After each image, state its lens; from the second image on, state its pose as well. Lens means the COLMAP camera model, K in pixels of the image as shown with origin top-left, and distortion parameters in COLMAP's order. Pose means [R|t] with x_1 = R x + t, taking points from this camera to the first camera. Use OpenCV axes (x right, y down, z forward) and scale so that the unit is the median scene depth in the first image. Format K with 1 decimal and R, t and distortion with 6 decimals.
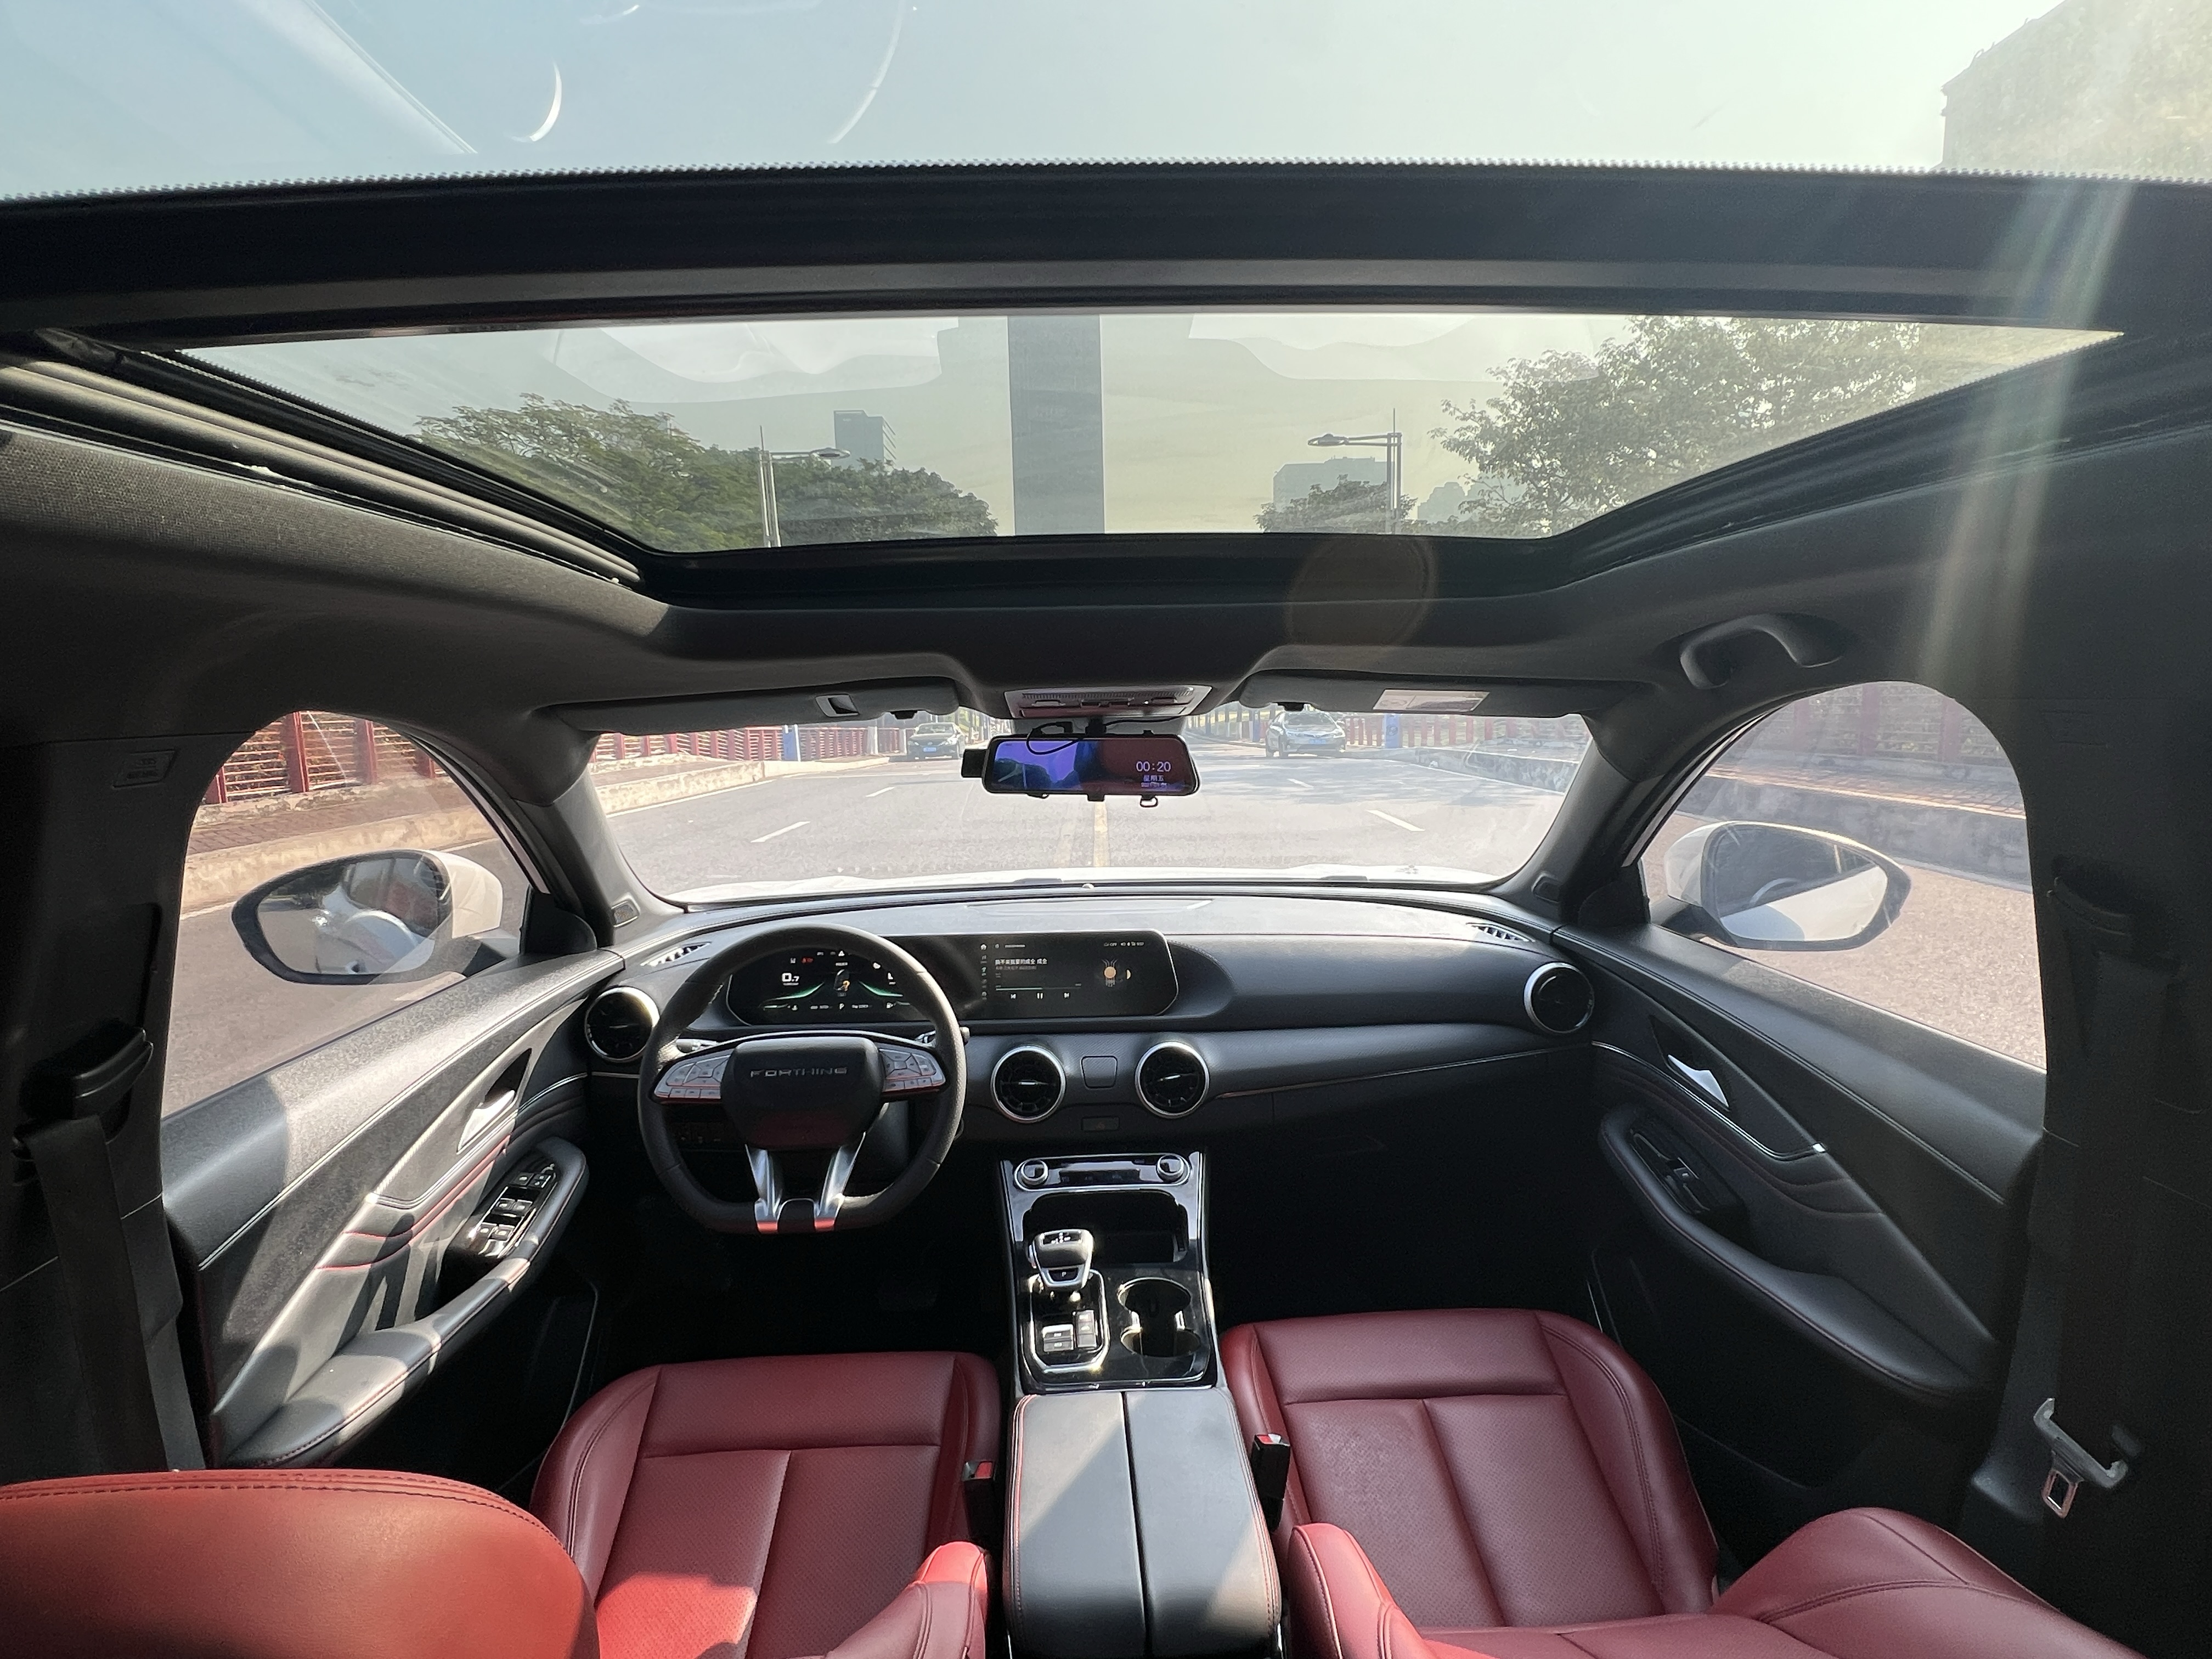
lens RADIAL K [[1243.6, 0, 1106.0], [0, 1243.6, 829.5], [0, 0, 1]] dist [0.051005, -0.000055]
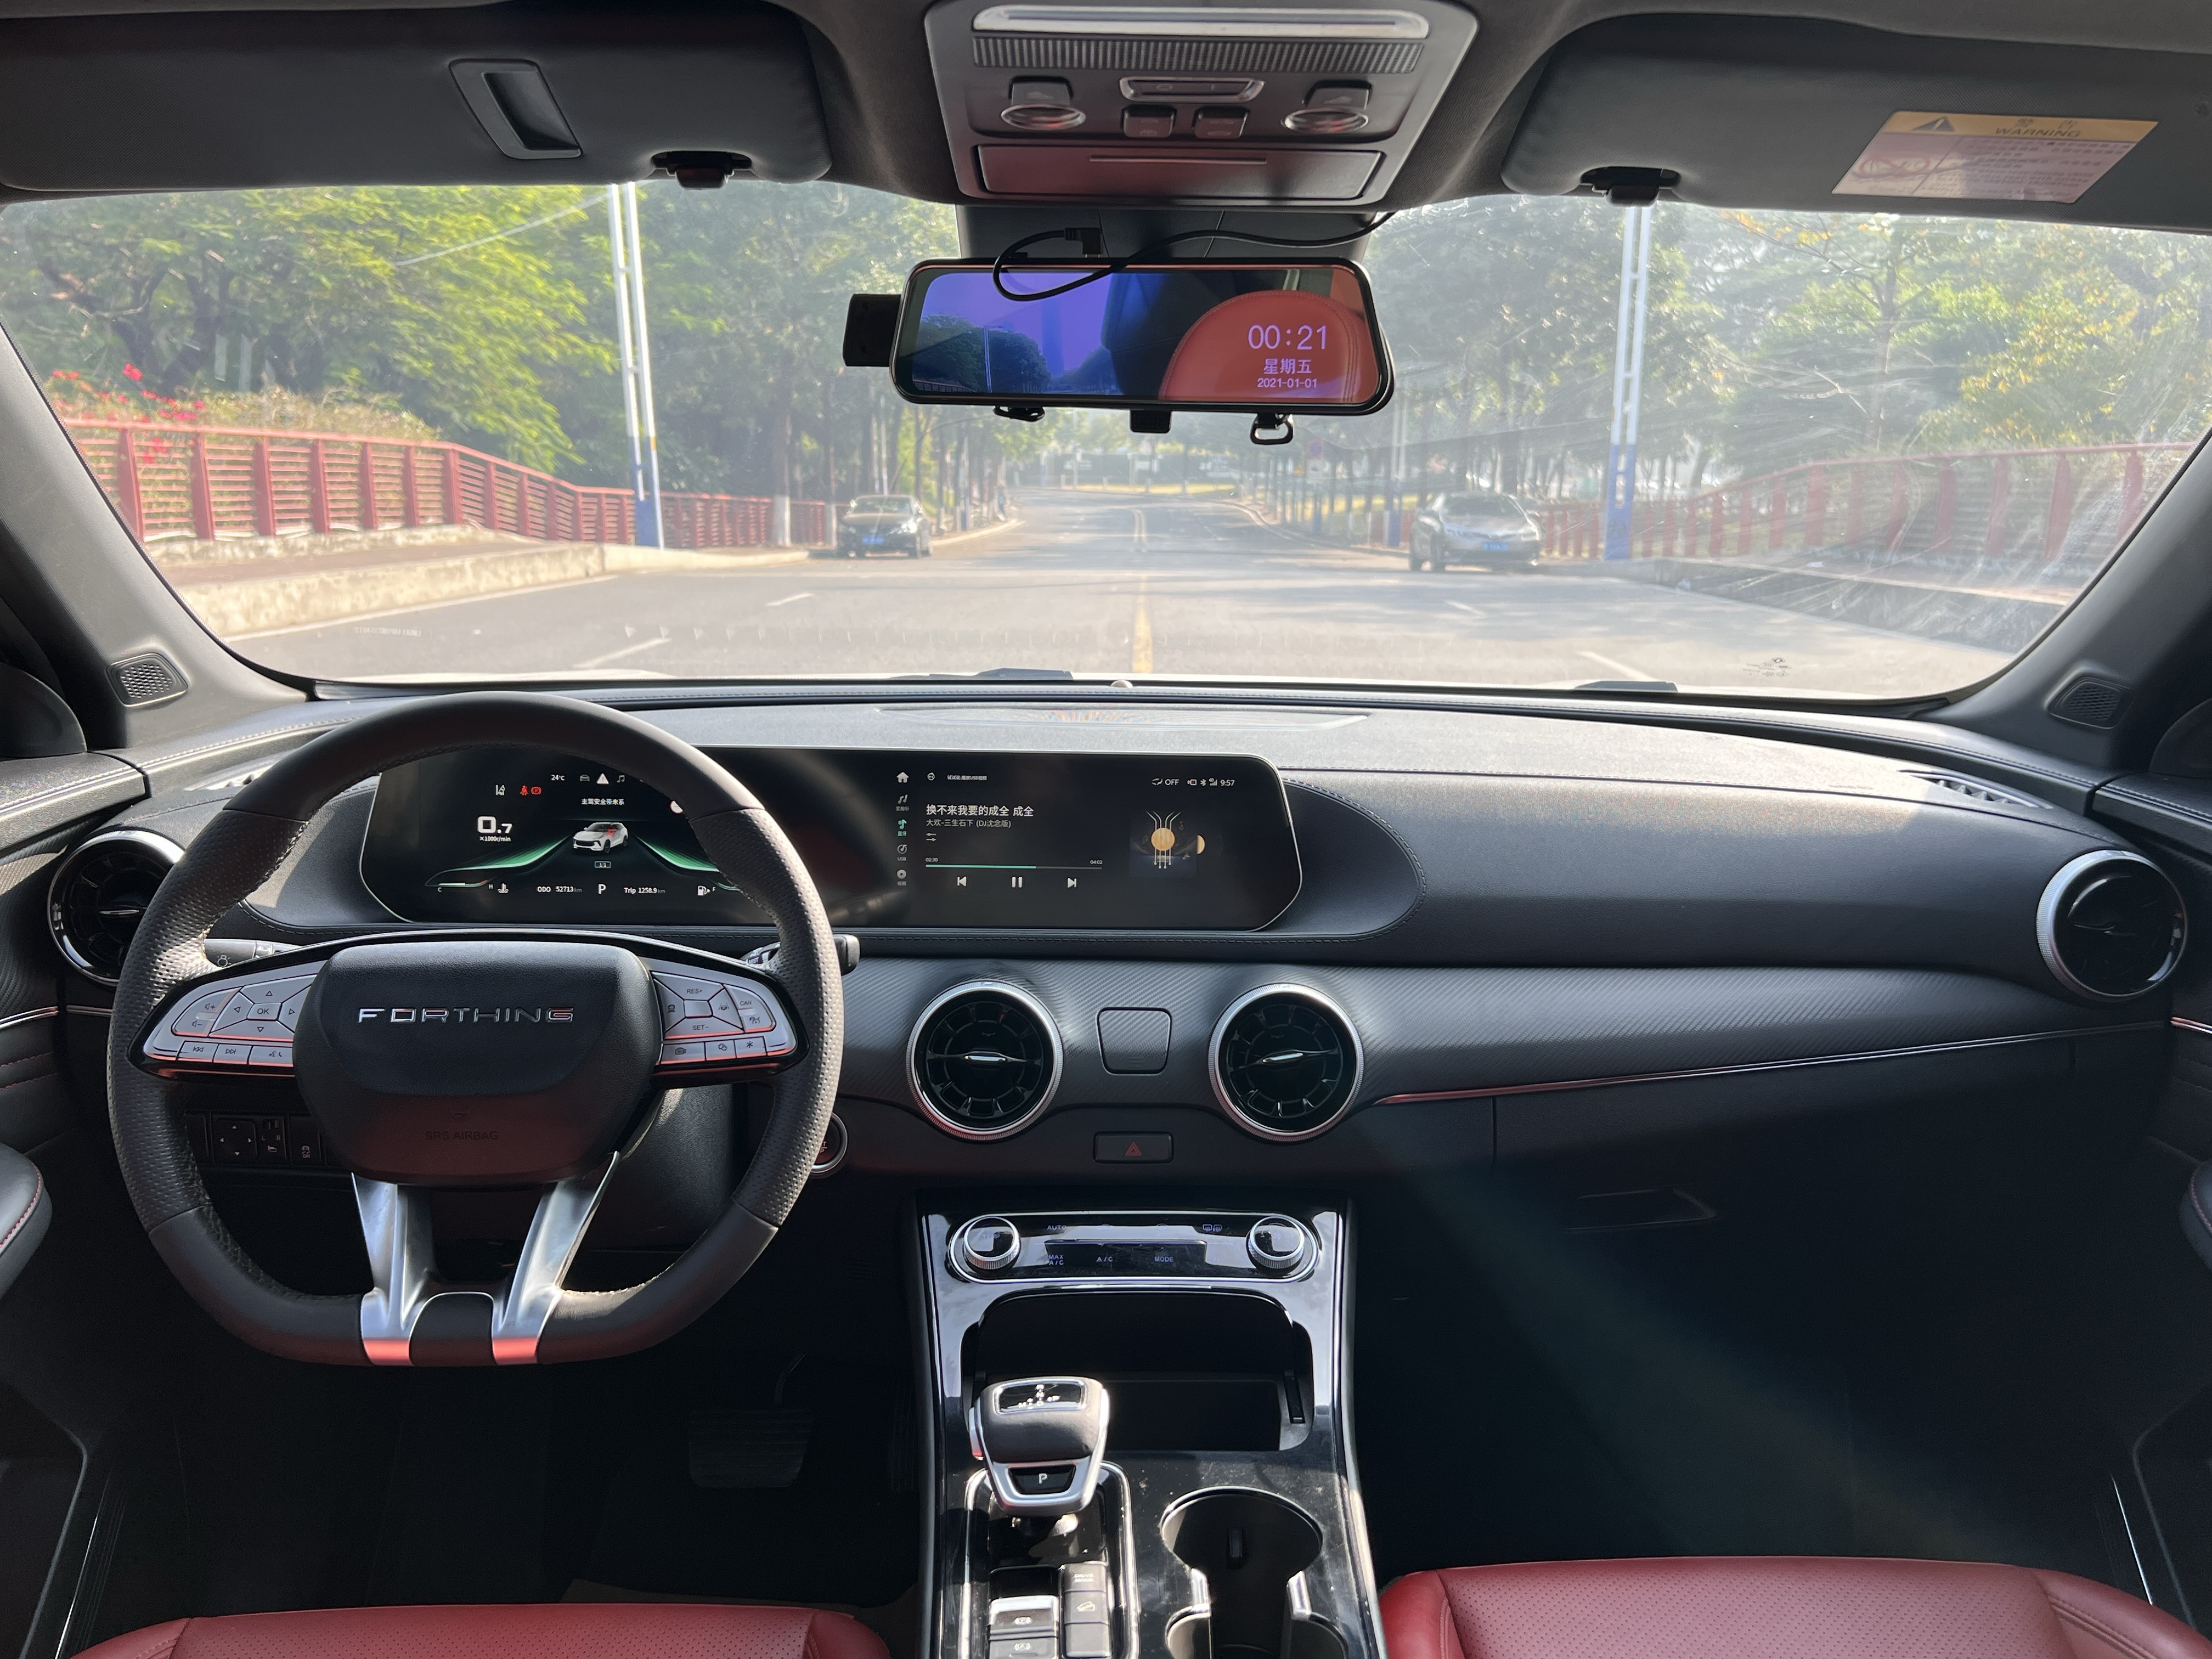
lens RADIAL K [[1926.6, 0, 1122.4], [0, 1926.6, 845.2], [0, 0, 1]] dist [0.159564, -0.226750]
pose [[0.999333, 0.034853, -0.010863, -0.004950], [-0.033839, 0.996008, 0.082598, 0.062926], [0.013698, -0.082175, 0.996524, 0.287238]]
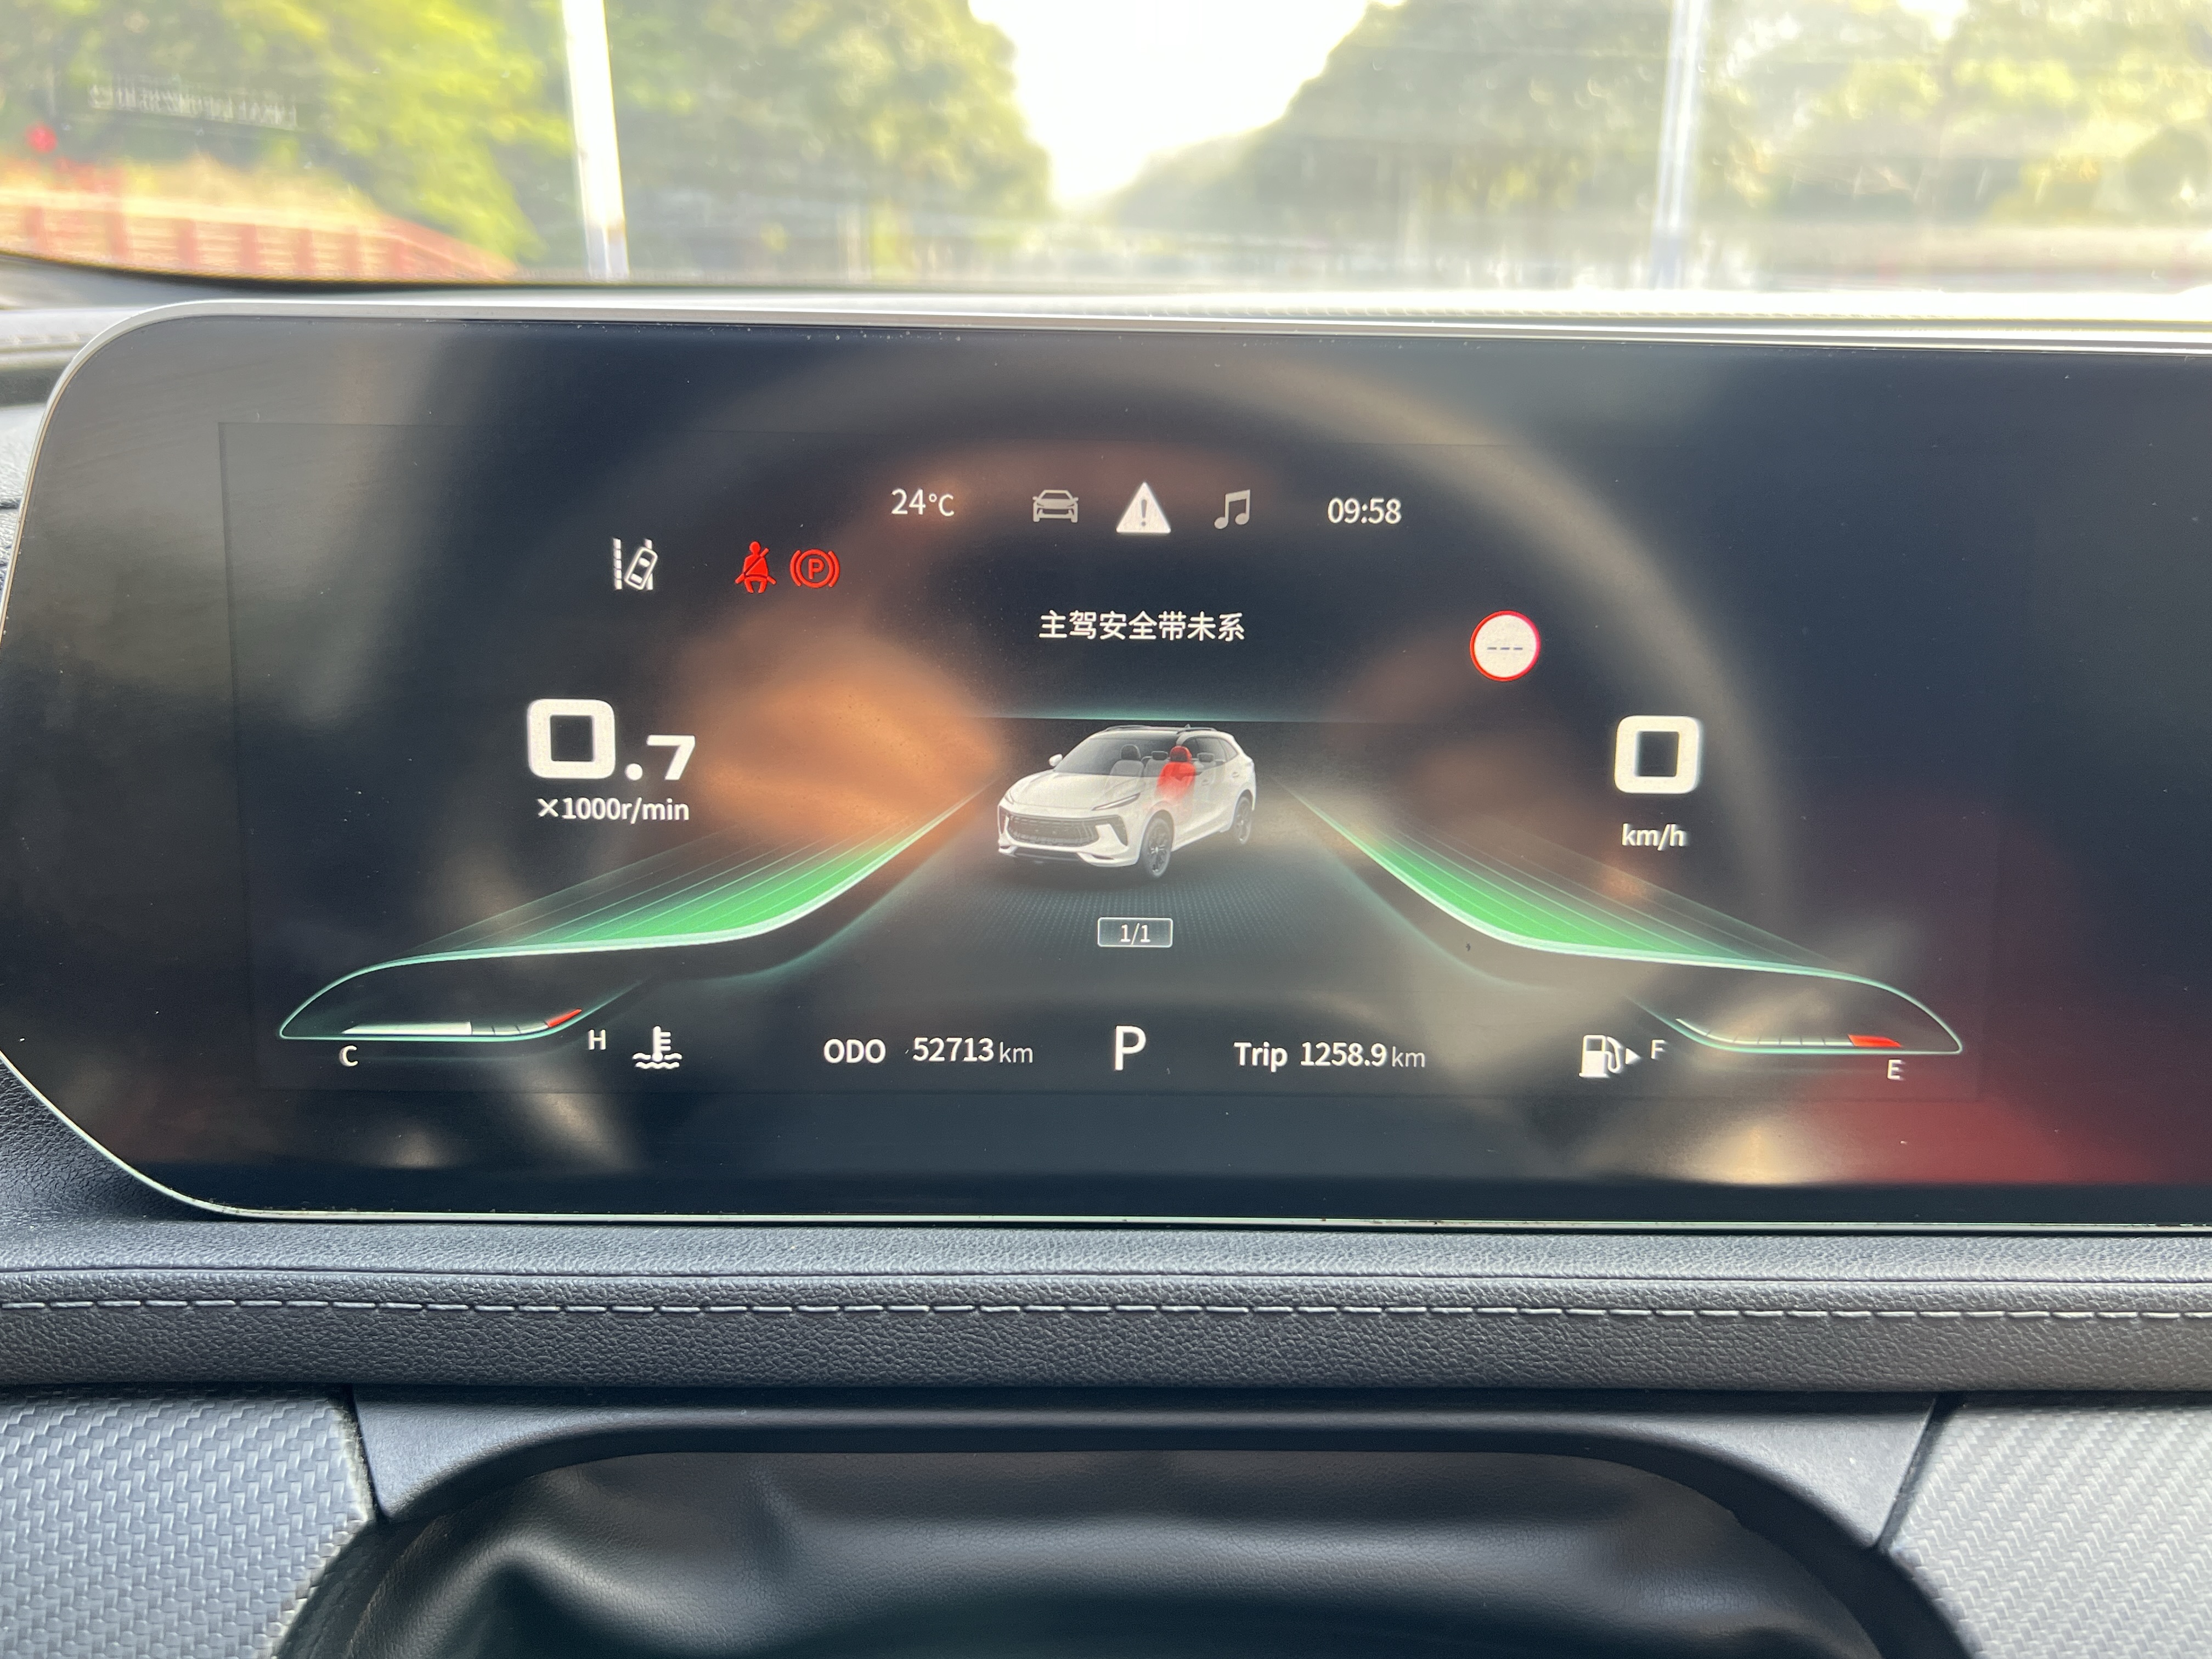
lens RADIAL K [[1926.6, 0, 1122.4], [0, 1926.6, 845.2], [0, 0, 1]] dist [0.159564, -0.226750]
pose [[0.999375, 0.034573, 0.007389, -0.238464], [-0.035333, 0.984017, 0.174536, 0.110320], [-0.001237, -0.174688, 0.984623, 0.947613]]
